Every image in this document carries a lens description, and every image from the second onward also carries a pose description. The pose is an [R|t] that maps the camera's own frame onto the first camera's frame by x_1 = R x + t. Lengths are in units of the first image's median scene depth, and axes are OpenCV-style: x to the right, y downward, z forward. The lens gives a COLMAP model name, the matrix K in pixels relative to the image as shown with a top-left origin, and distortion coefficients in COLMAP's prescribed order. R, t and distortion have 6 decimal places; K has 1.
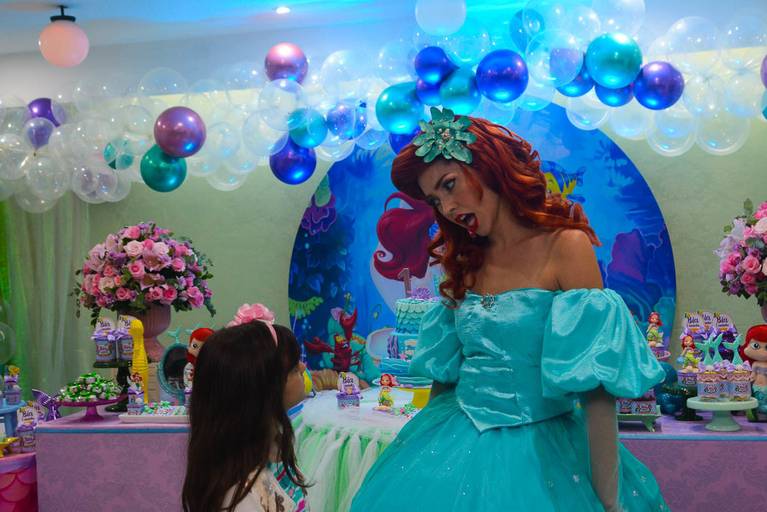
lens RADIAL K [[1155.0, 0, 383.5], [0, 1155.0, 256.0], [0, 0, 1]] dist [-0.009738, -0.002594]
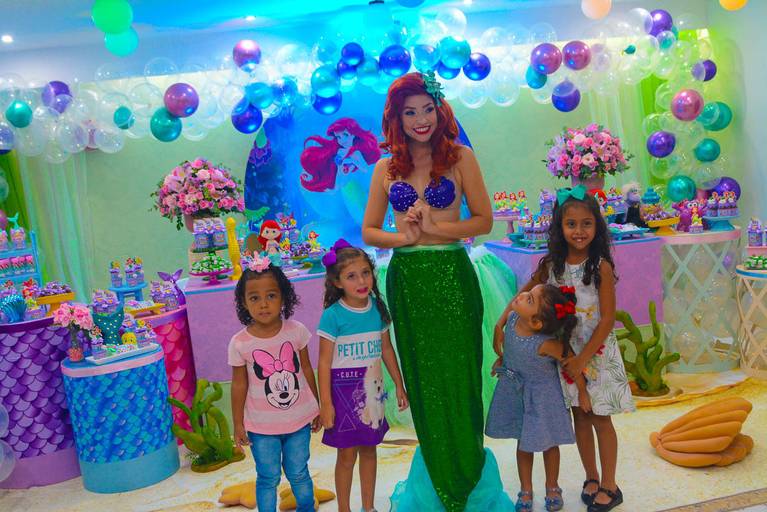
lens RADIAL K [[818.2, 0, 383.5], [0, 818.2, 256.0], [0, 0, 1]] dist [-0.075119, 0.005109]
pose [[0.908047, -0.096133, 0.407687, -0.386012], [0.070158, 0.994464, 0.078231, 0.028267], [-0.412951, -0.042435, 0.909764, -0.064430]]
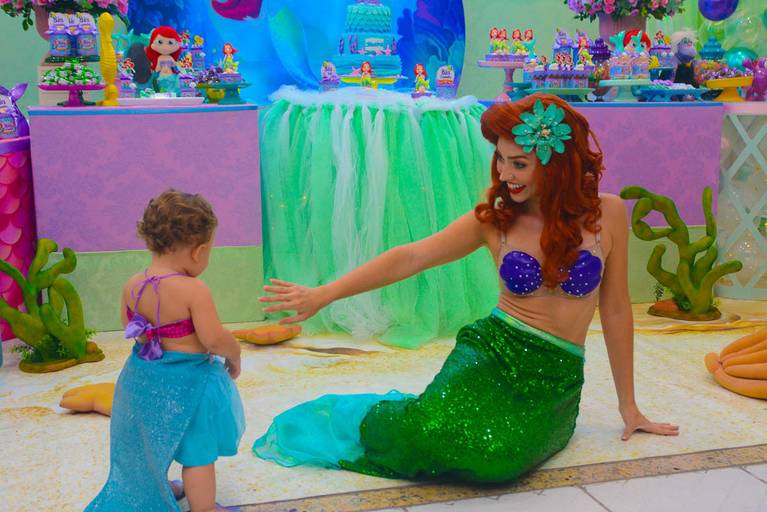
lens RADIAL K [[1061.1, 0, 383.5], [0, 1061.1, 256.0], [0, 0, 1]] dist [0.010547, 0.009291]
pose [[0.877486, -0.046645, 0.477329, -0.372066], [-0.017204, 0.991557, 0.128522, 0.116744], [-0.479294, -0.120988, 0.869275, 0.021344]]
